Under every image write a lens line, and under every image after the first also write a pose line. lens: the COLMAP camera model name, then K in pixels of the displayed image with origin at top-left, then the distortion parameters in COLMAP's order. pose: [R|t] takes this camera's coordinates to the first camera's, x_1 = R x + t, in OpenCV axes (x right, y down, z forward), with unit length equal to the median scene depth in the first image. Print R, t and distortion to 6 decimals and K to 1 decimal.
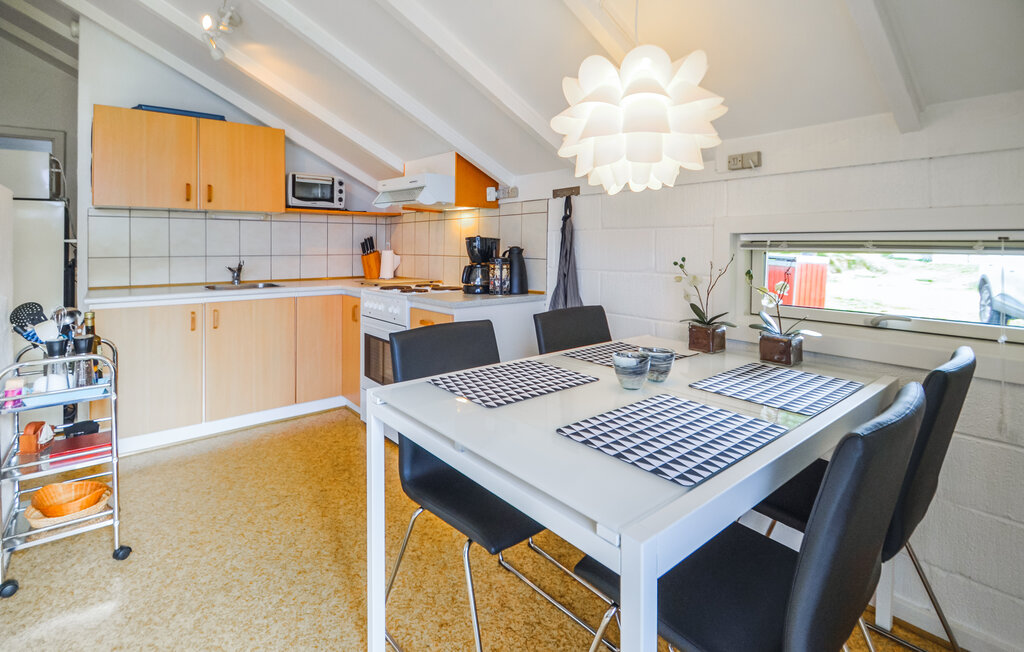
lens RADIAL K [[509.8, 0, 509.9], [0, 509.8, 295.5], [0, 0, 1]] dist [0.013775, -0.023493]
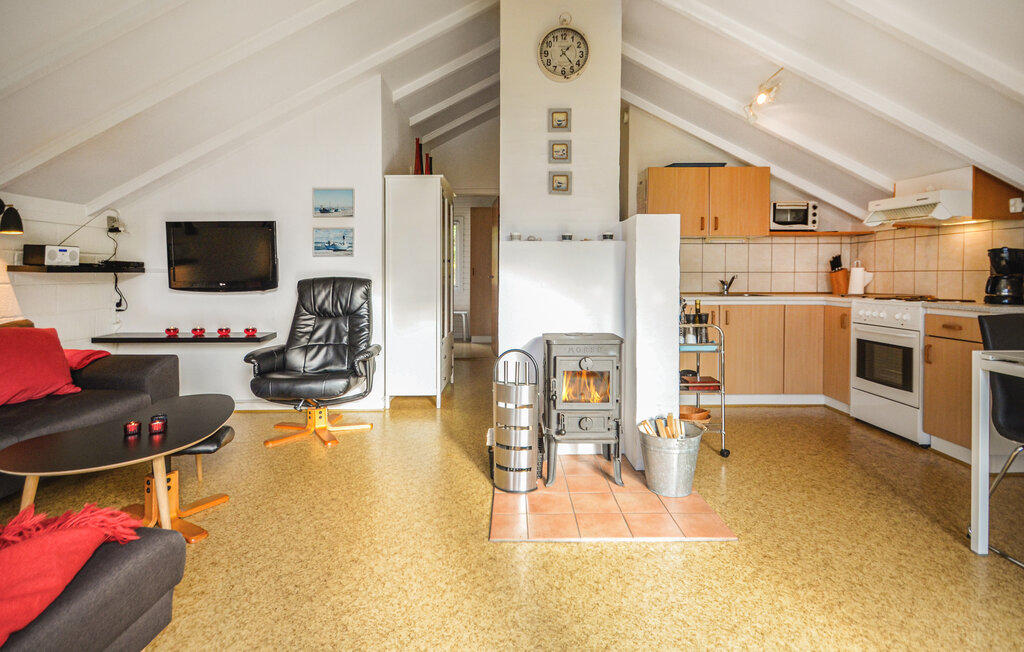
lens RADIAL K [[509.8, 0, 509.9], [0, 509.8, 295.5], [0, 0, 1]] dist [0.013775, -0.023493]
pose [[0.757536, 0.025248, -0.652305, -0.118310], [-0.060537, 0.997663, -0.031689, 0.053577], [0.649981, 0.063494, 0.757294, -0.297082]]
